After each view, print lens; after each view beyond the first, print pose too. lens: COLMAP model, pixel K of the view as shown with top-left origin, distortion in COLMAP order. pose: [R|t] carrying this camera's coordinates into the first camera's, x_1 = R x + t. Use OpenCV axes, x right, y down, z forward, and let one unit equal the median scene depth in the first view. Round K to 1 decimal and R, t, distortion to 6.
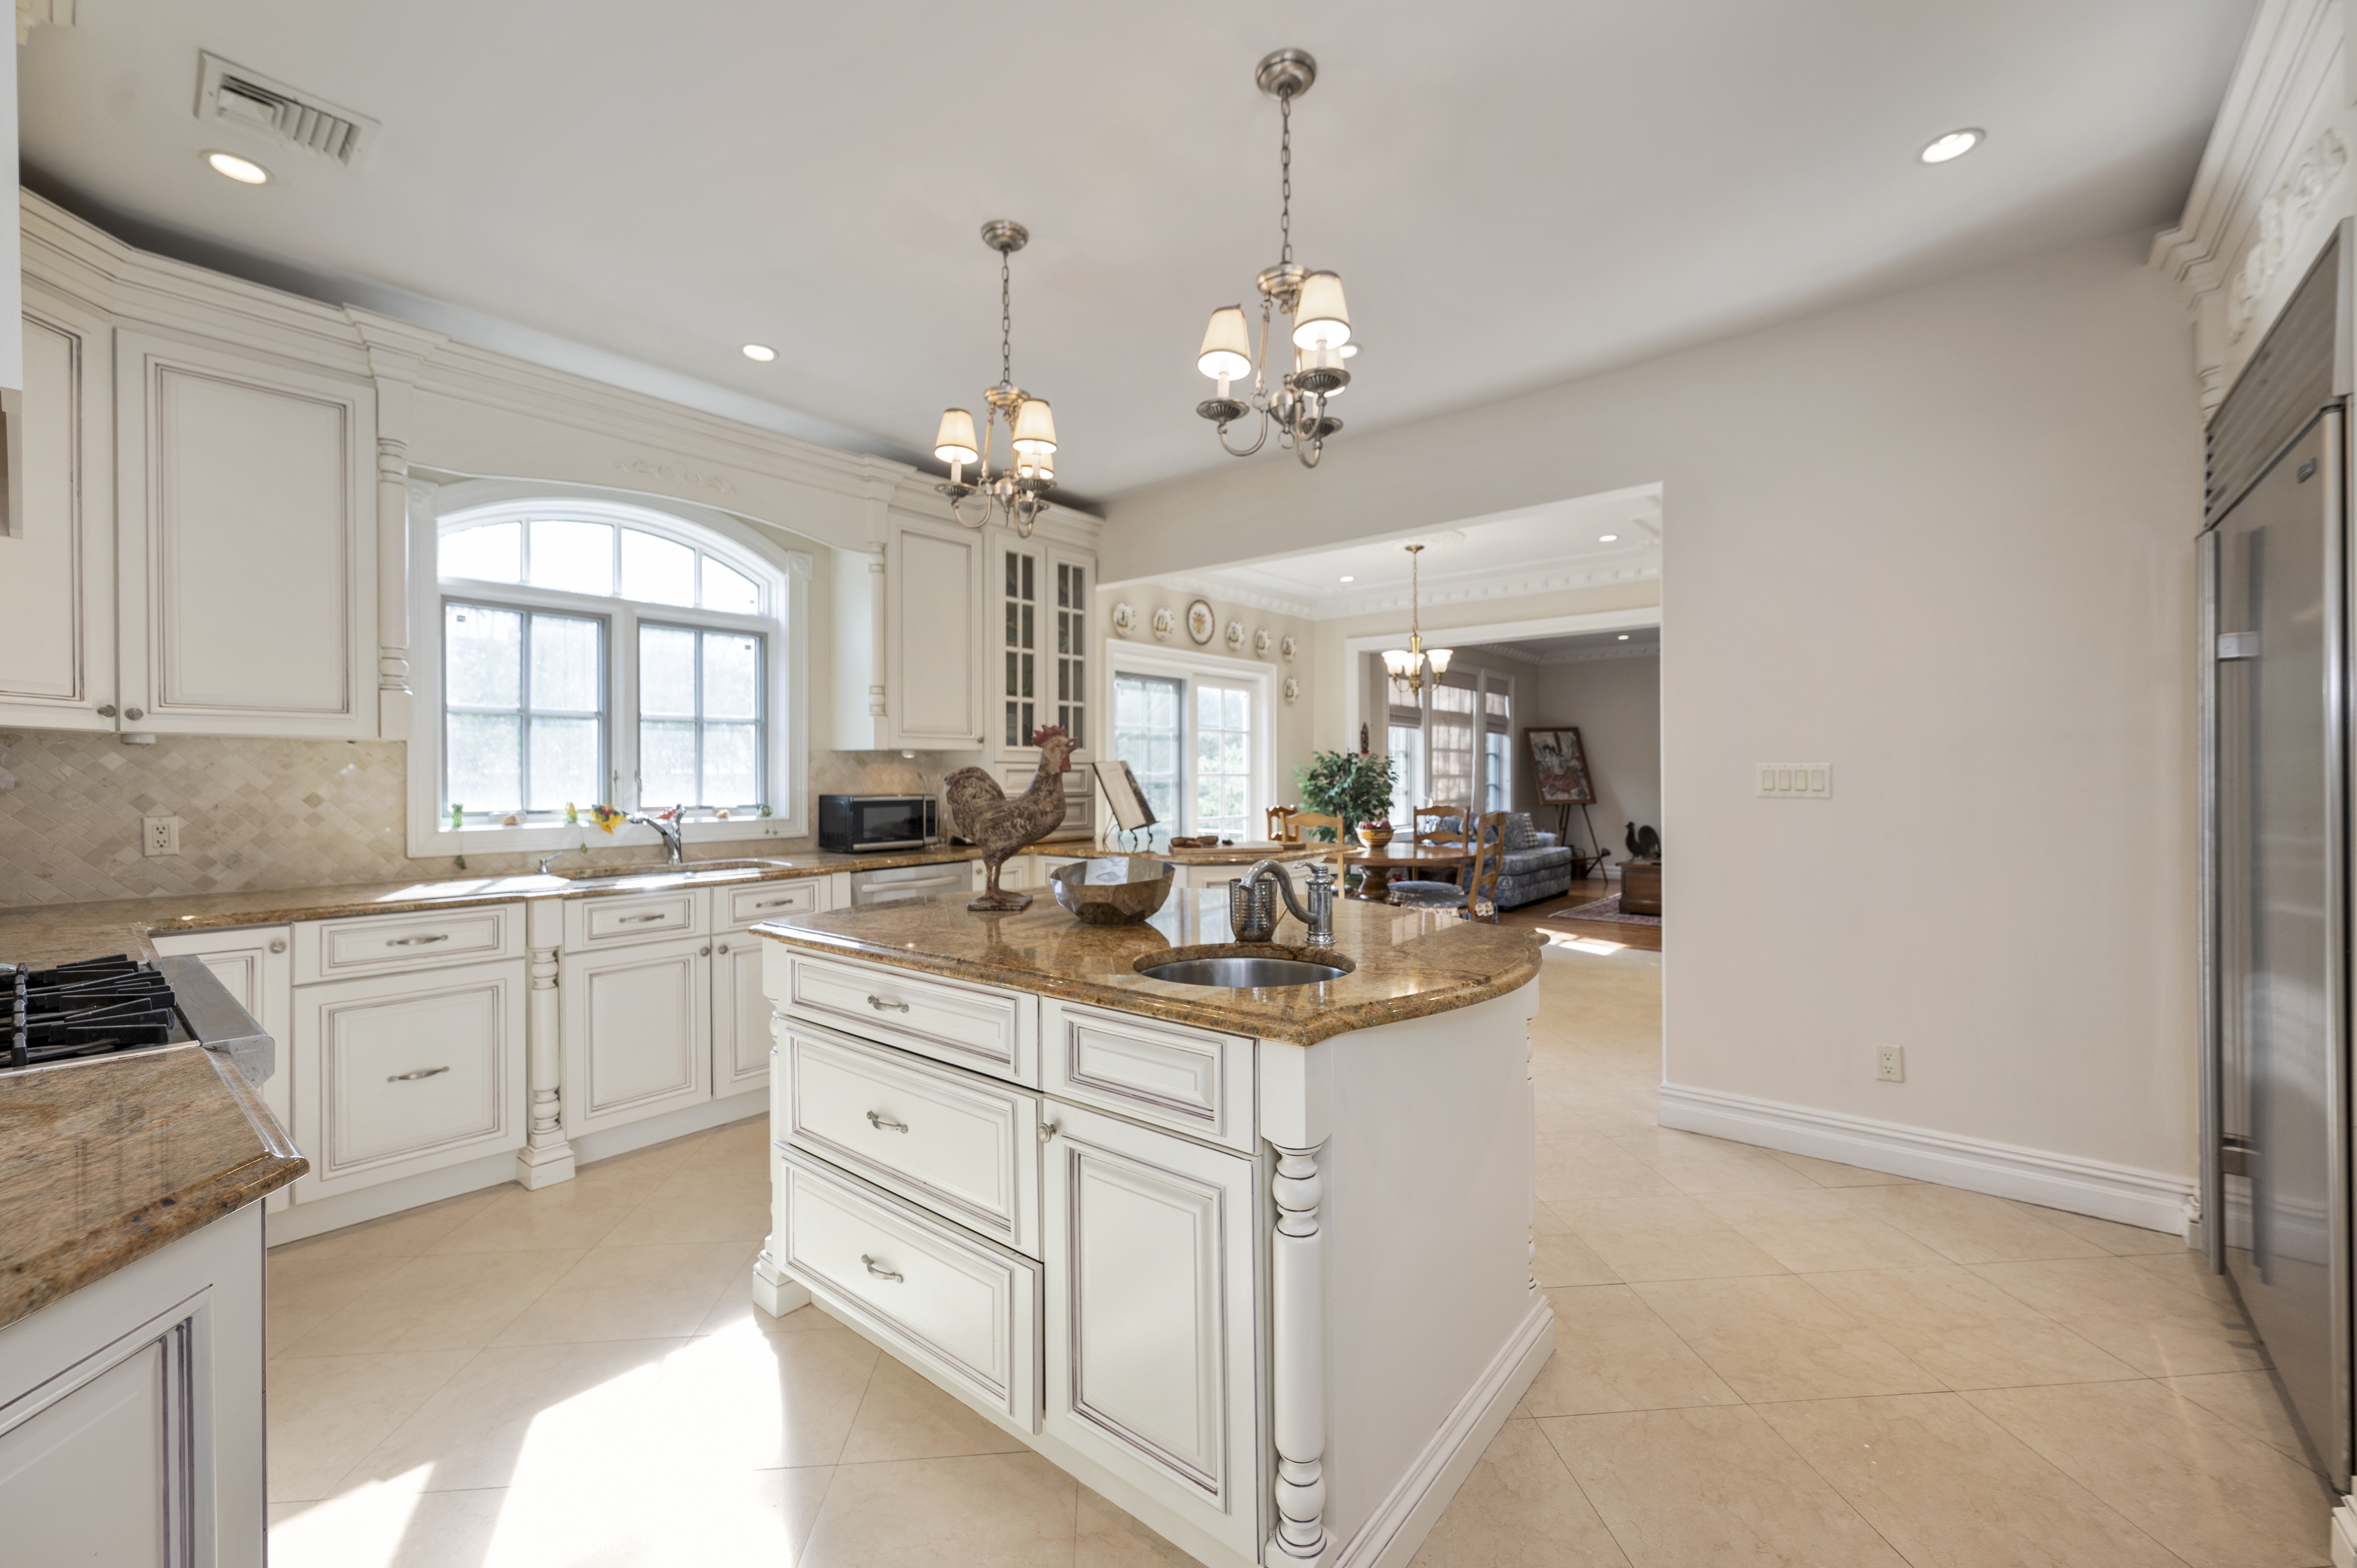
lens RADIAL K [[948.1, 0, 1186.9], [0, 948.1, 779.3], [0, 0, 1]] dist [0.000416, -0.000161]
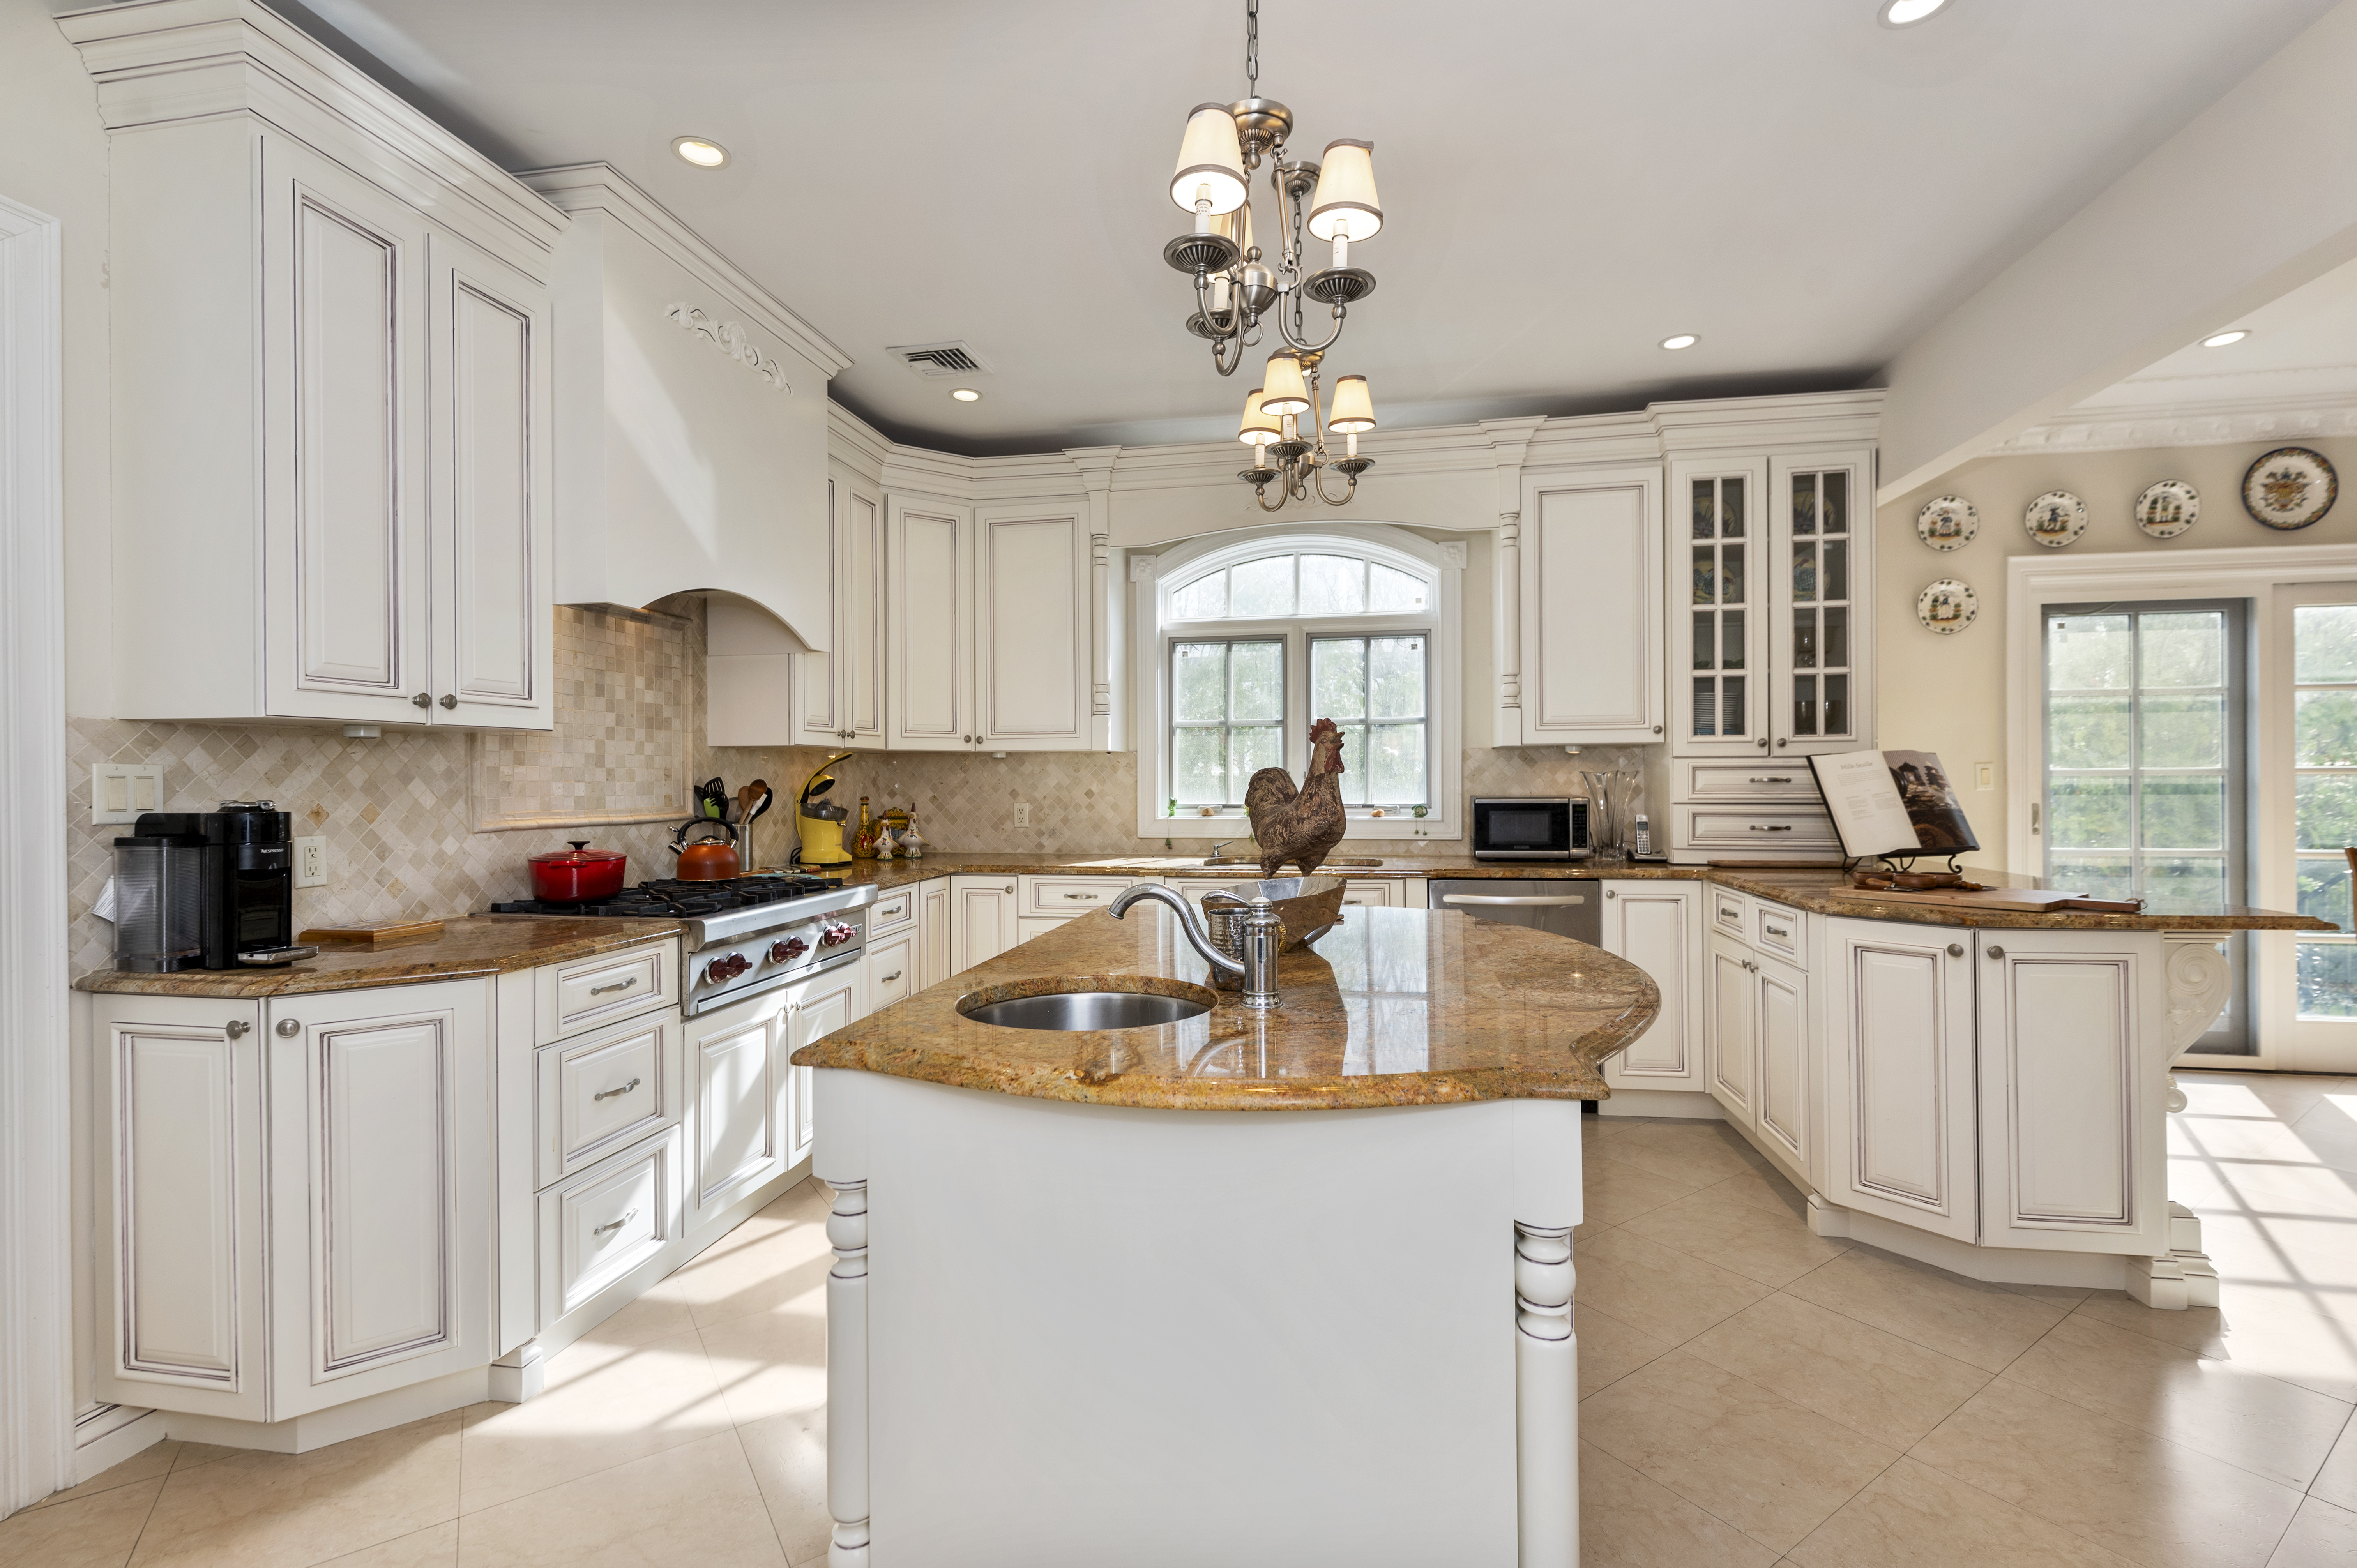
lens RADIAL K [[1010.9, 0, 1181.9], [0, 1010.9, 777.4], [0, 0, 1]] dist [-0.000903, 0.000070]
pose [[0.480651, -0.001049, -0.876911, 0.435672], [0.000735, 0.999999, -0.000794, -0.001414], [0.876911, -0.000263, 0.480652, 0.336970]]
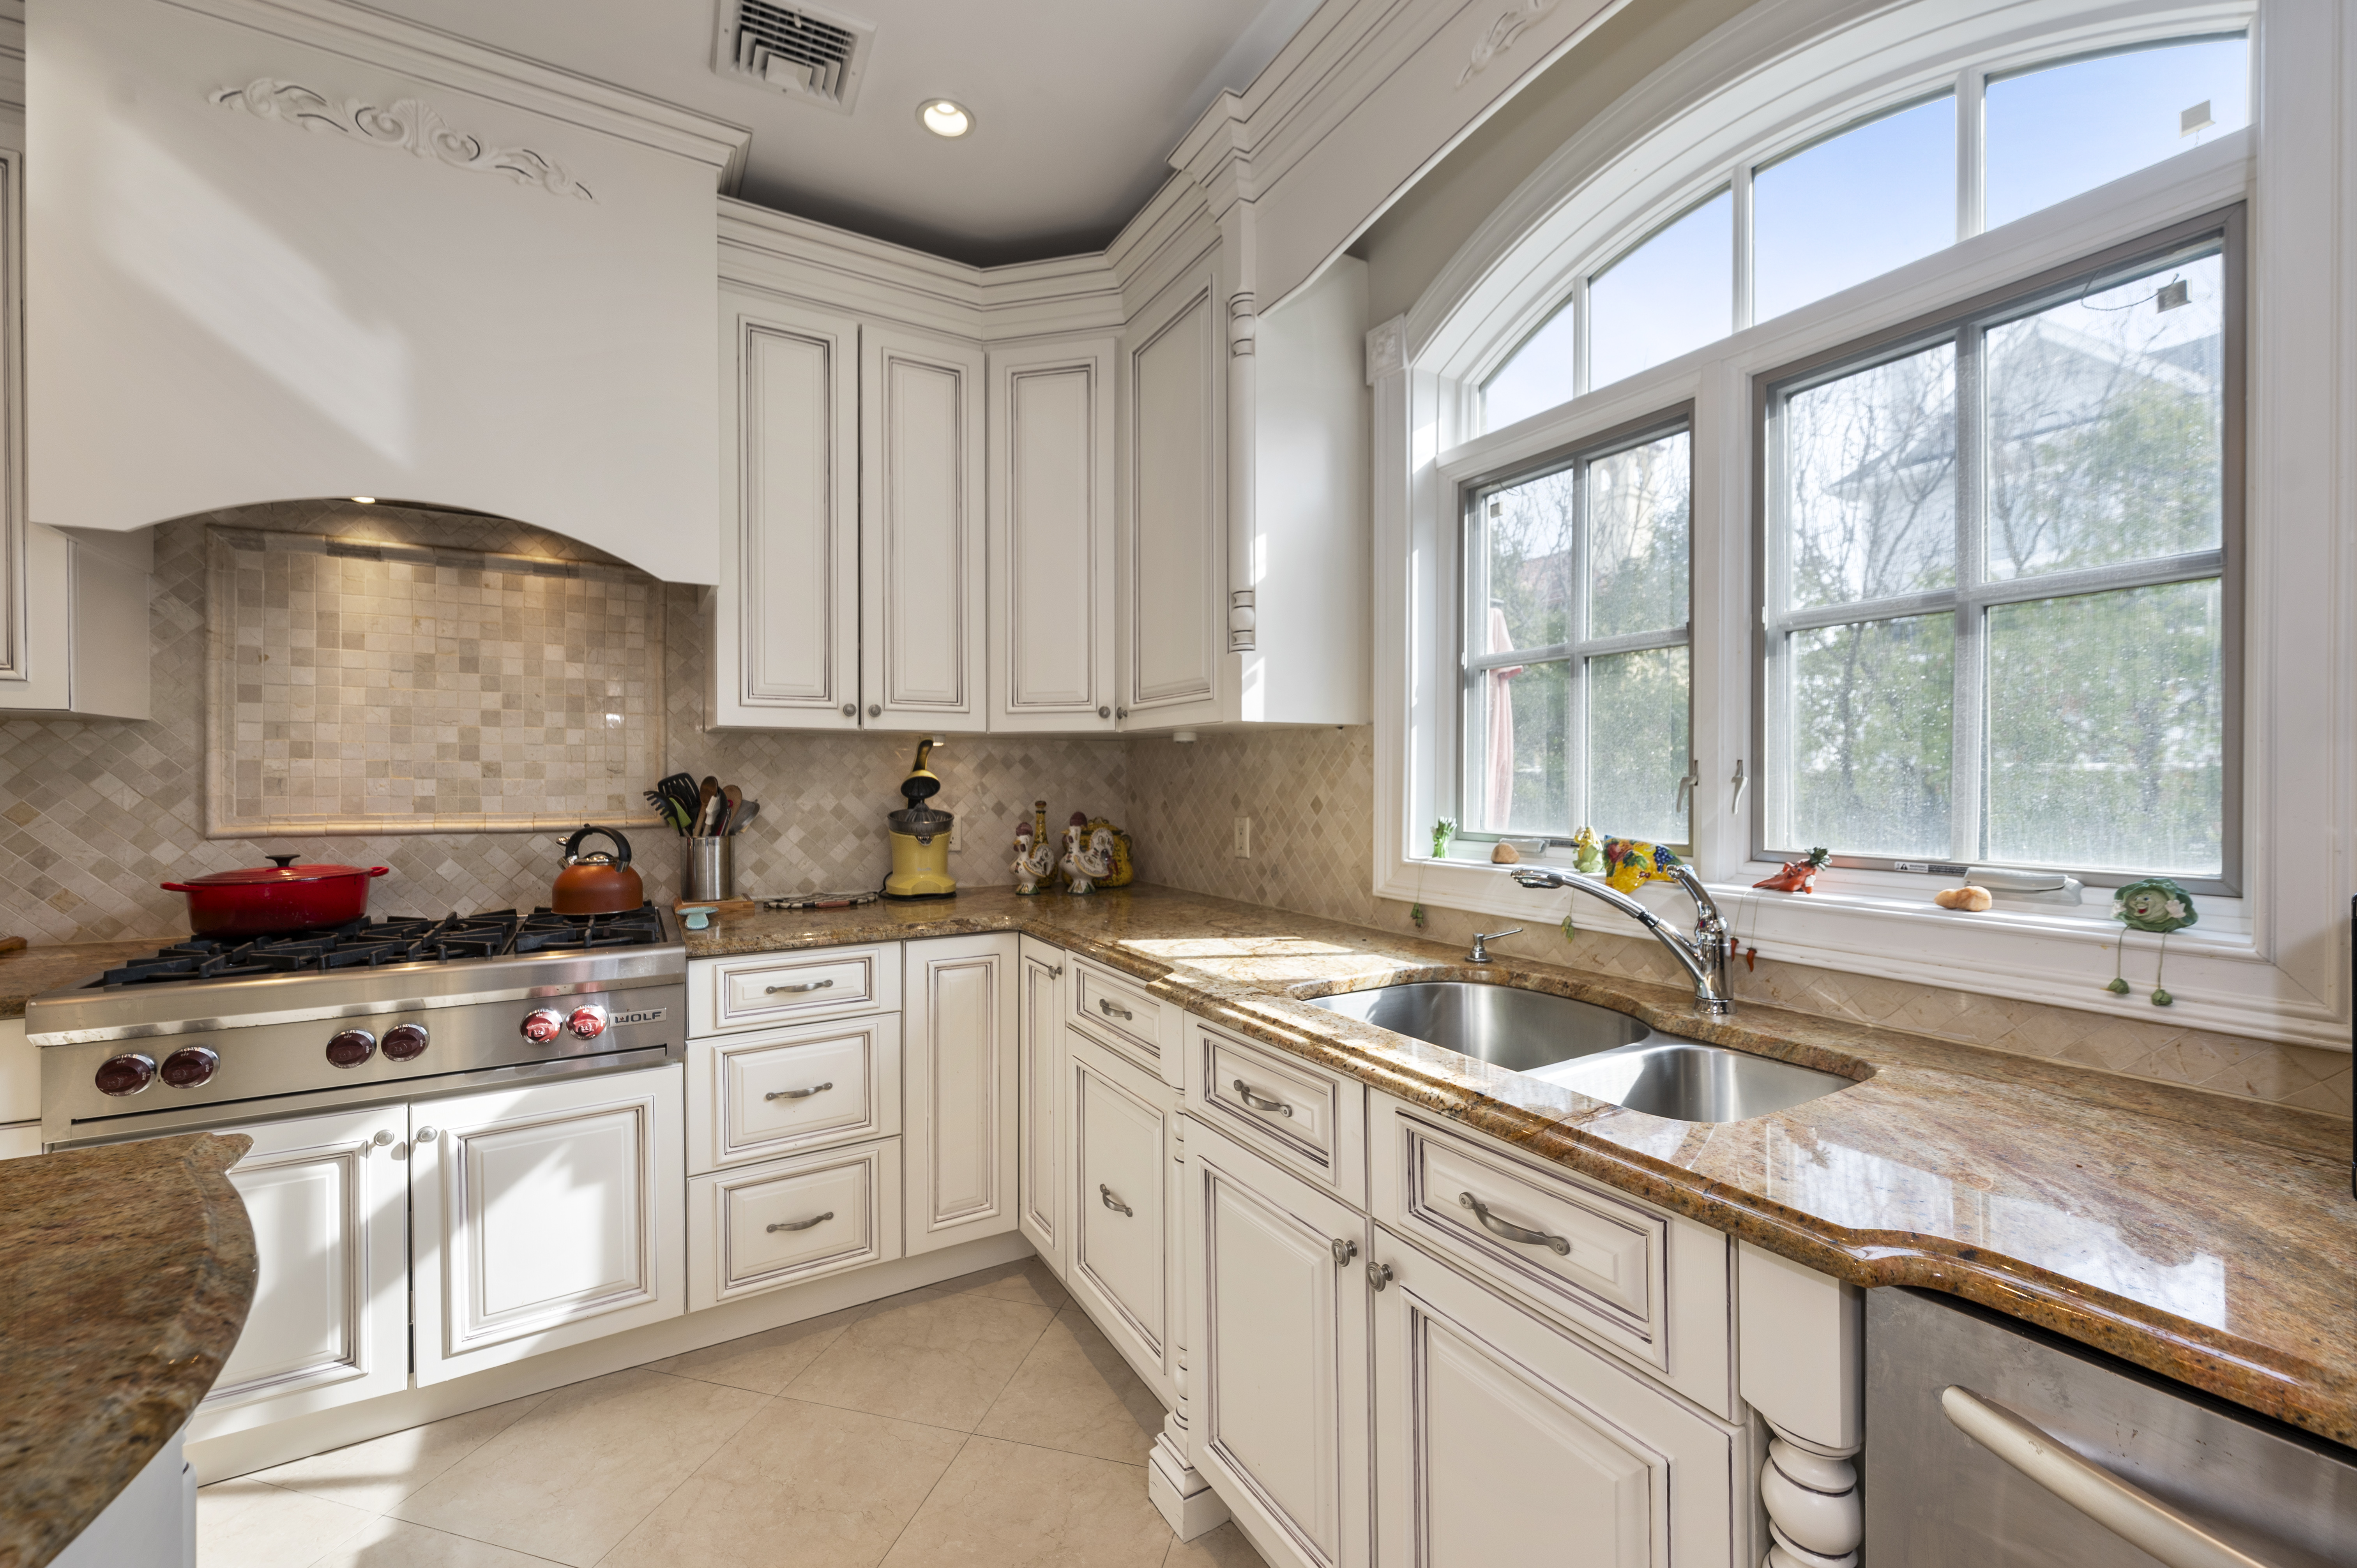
lens RADIAL K [[948.1, 0, 1182.6], [0, 948.1, 777.5], [0, 0, 1]] dist [0.000416, -0.000161]
pose [[-0.341882, 0.002443, -0.939740, -0.137081], [-0.001647, 0.999994, 0.003199, -0.002326], [0.939741, 0.002642, -0.341876, 1.020861]]
